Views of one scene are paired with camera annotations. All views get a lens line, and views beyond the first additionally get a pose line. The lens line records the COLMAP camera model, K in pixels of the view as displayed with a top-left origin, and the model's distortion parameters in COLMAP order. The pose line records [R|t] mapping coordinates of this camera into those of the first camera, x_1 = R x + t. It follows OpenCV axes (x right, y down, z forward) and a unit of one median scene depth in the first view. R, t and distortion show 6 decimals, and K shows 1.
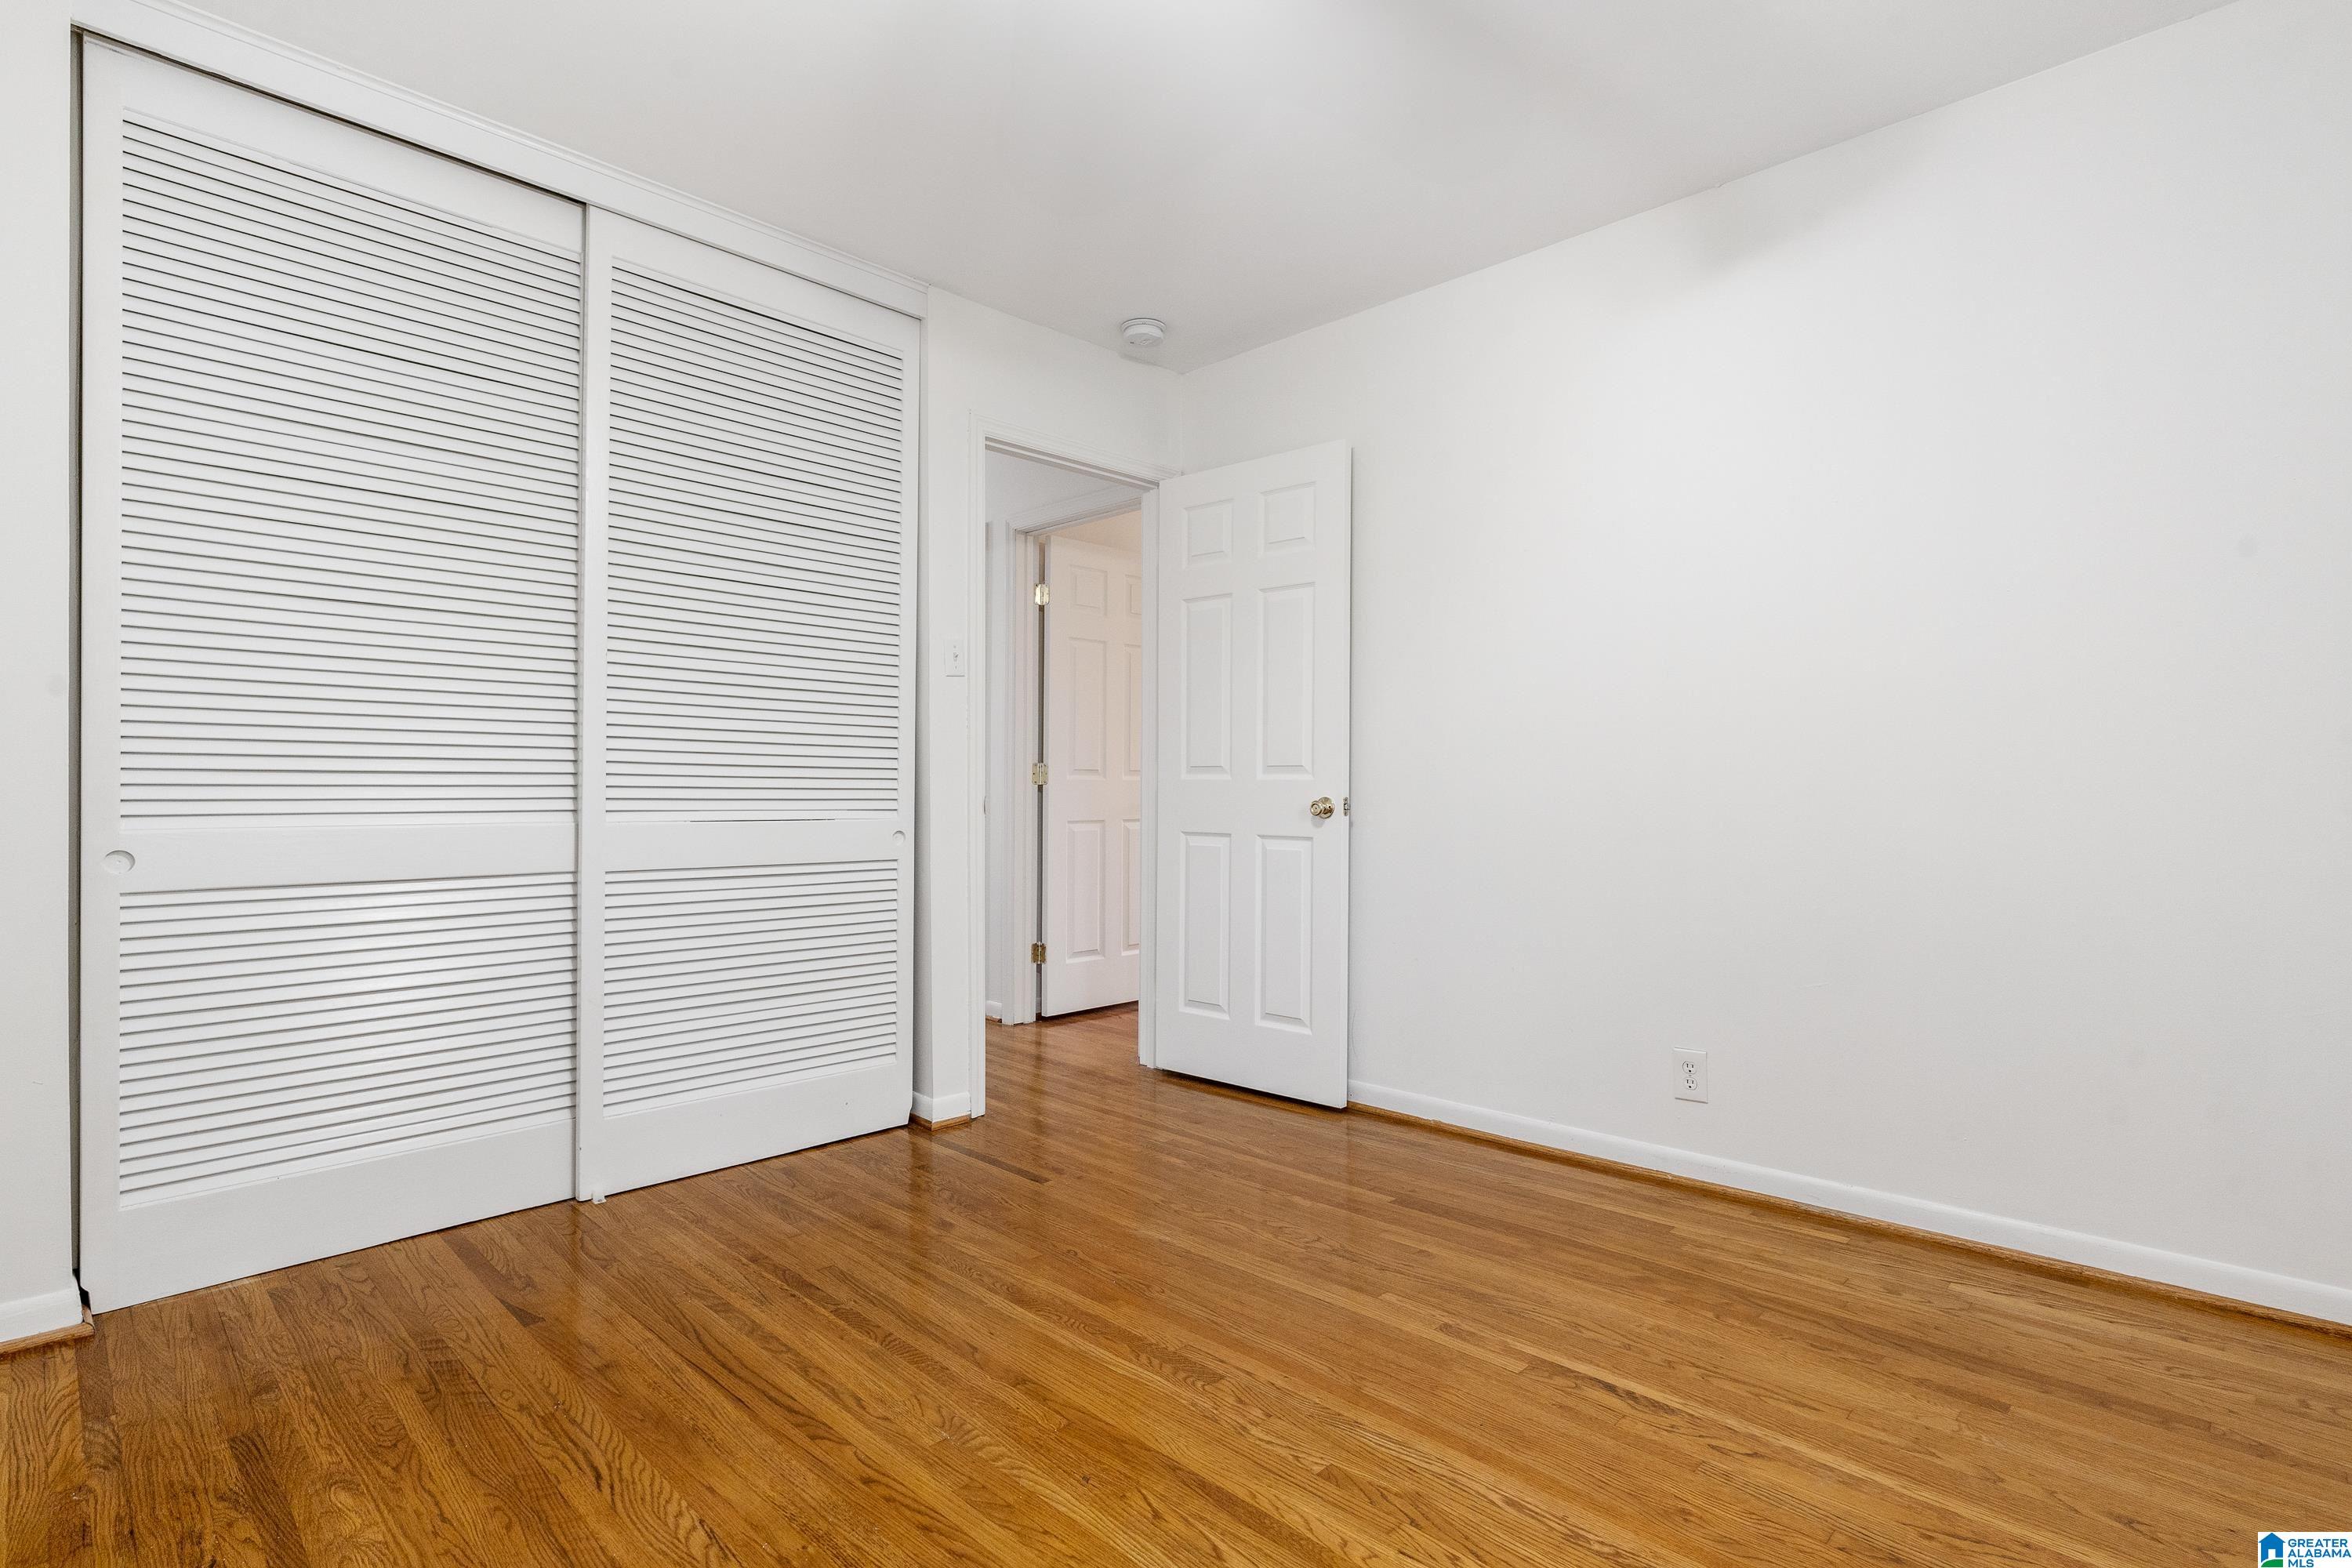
lens RADIAL K [[1115.0, 0, 1168.4], [0, 1115.0, 795.7], [0, 0, 1]] dist [-0.008512, 0.000133]
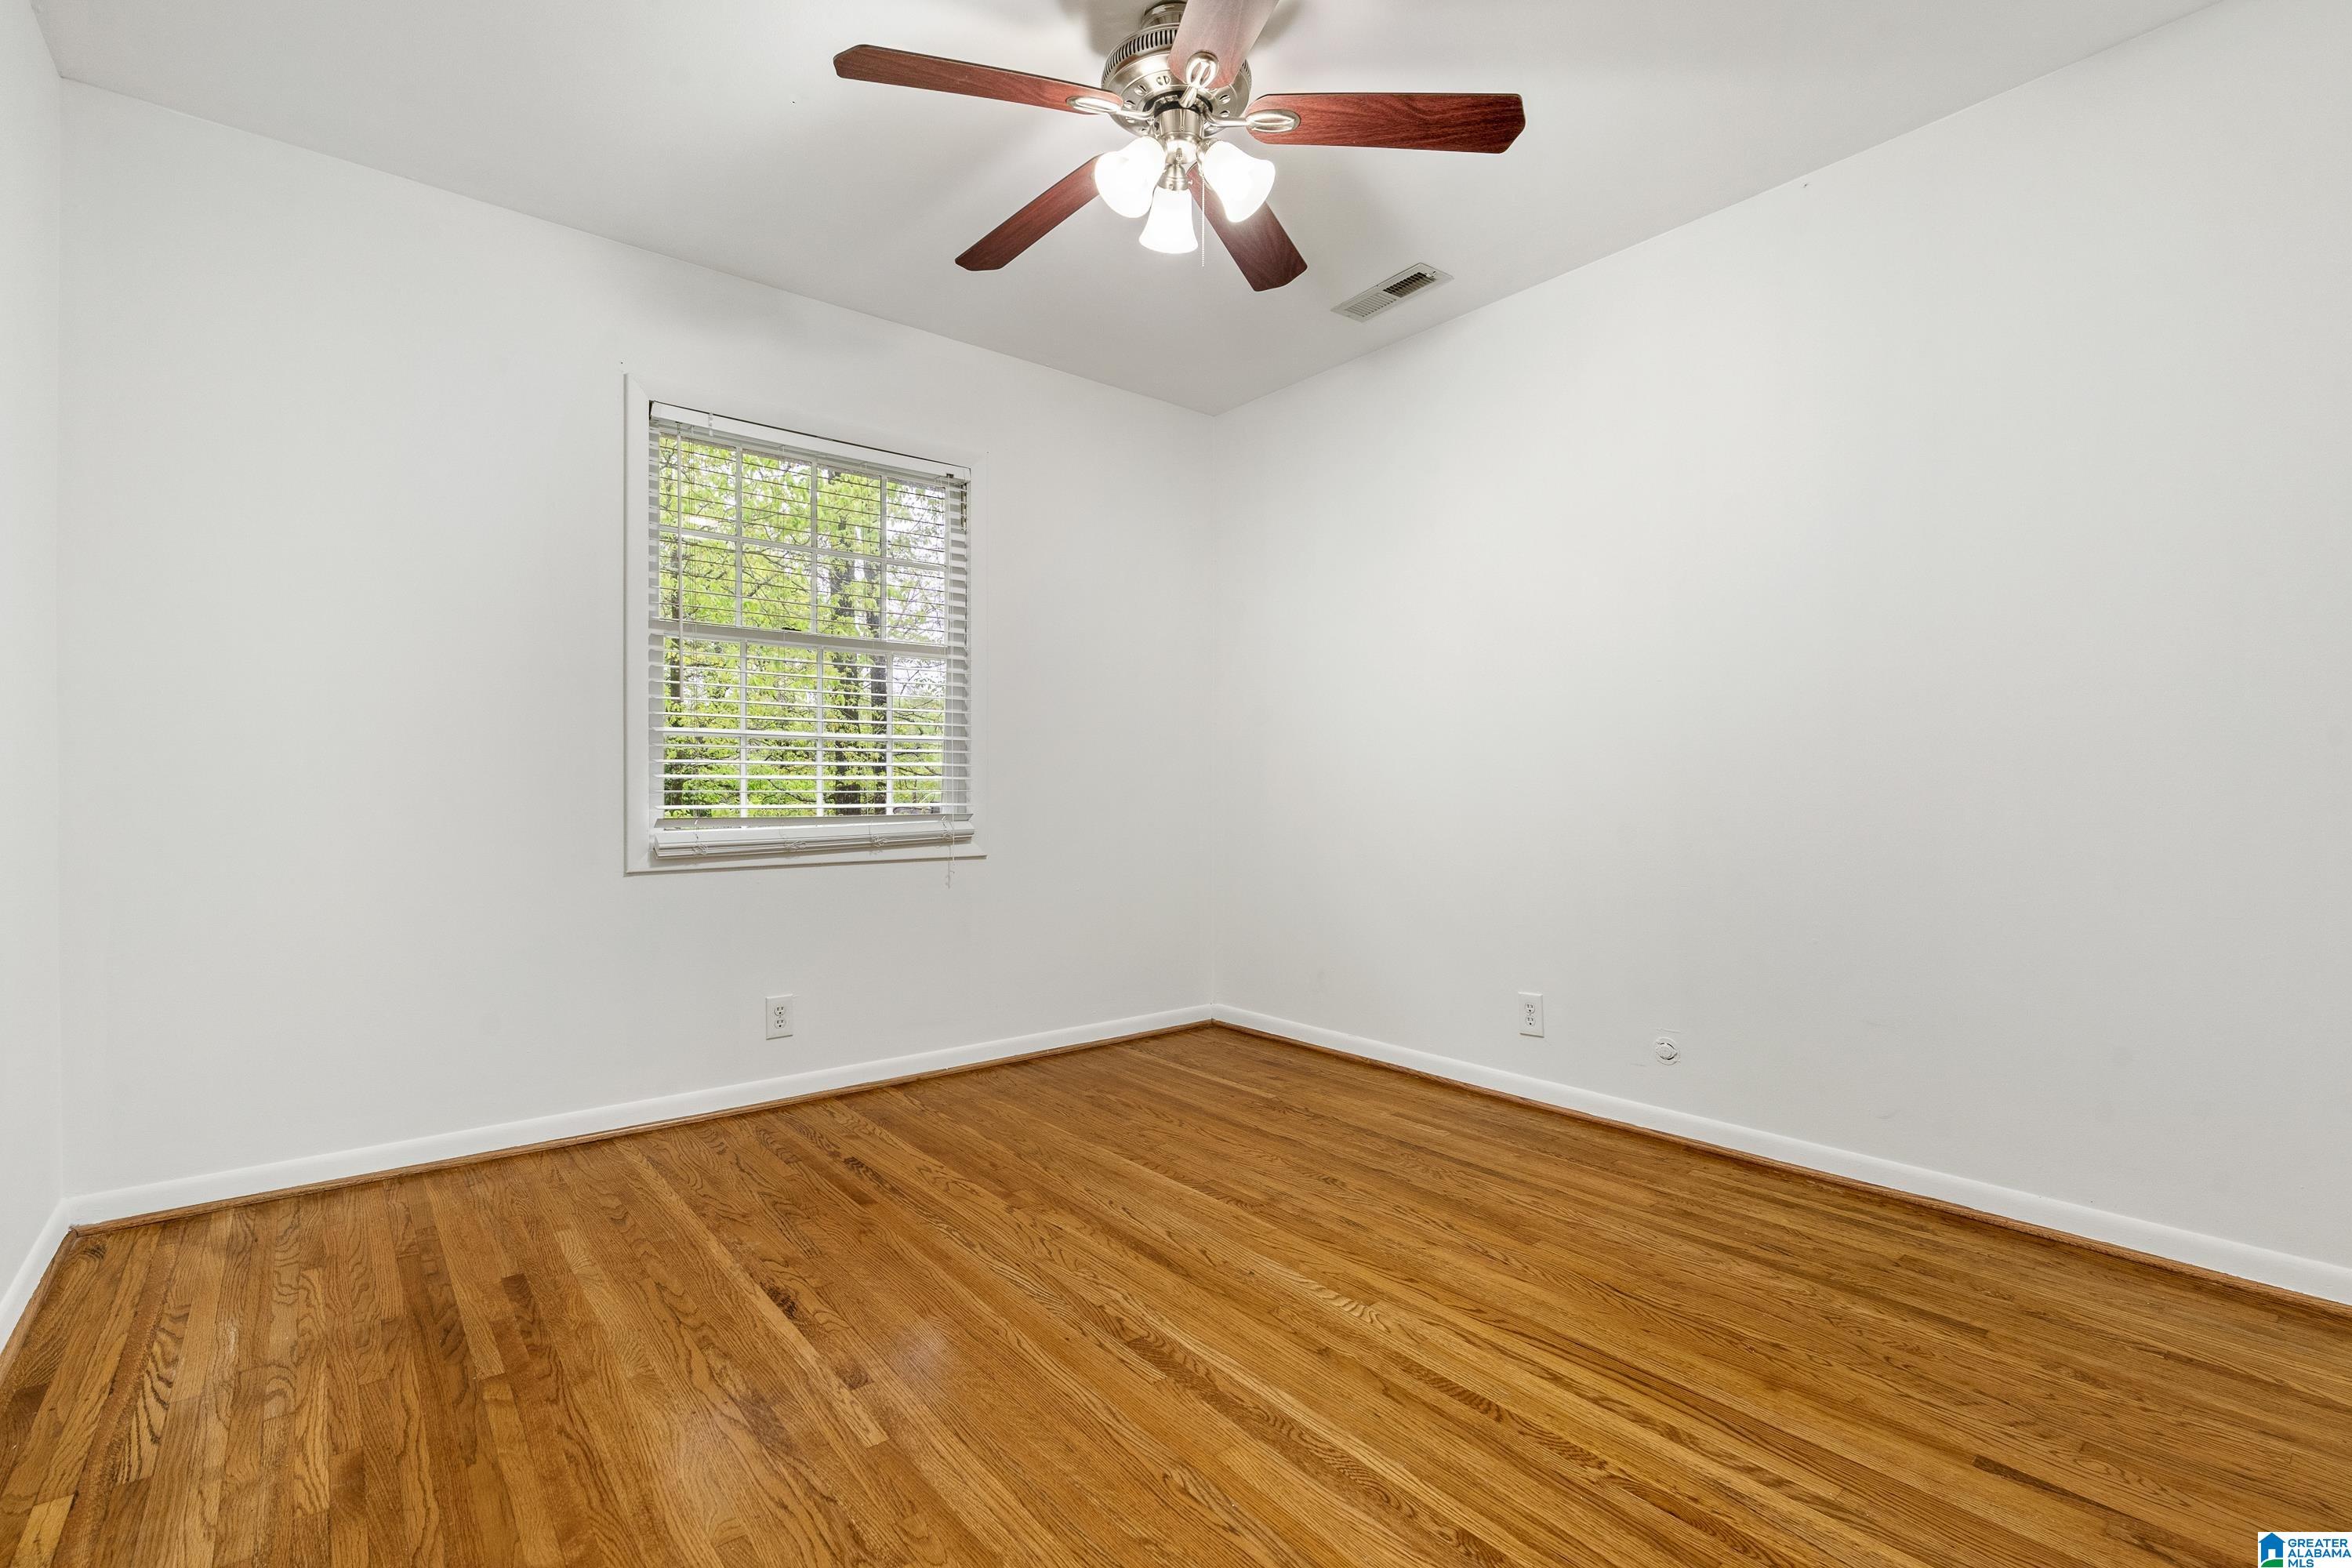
lens RADIAL K [[1057.7, 0, 1166.5], [0, 1057.7, 785.9], [0, 0, 1]] dist [-0.012443, 0.005039]
pose [[-0.994593, 0.000719, 0.103846, -0.091949], [0.001120, 0.999992, 0.003804, -0.000944], [-0.103843, 0.003900, -0.994586, 2.024034]]
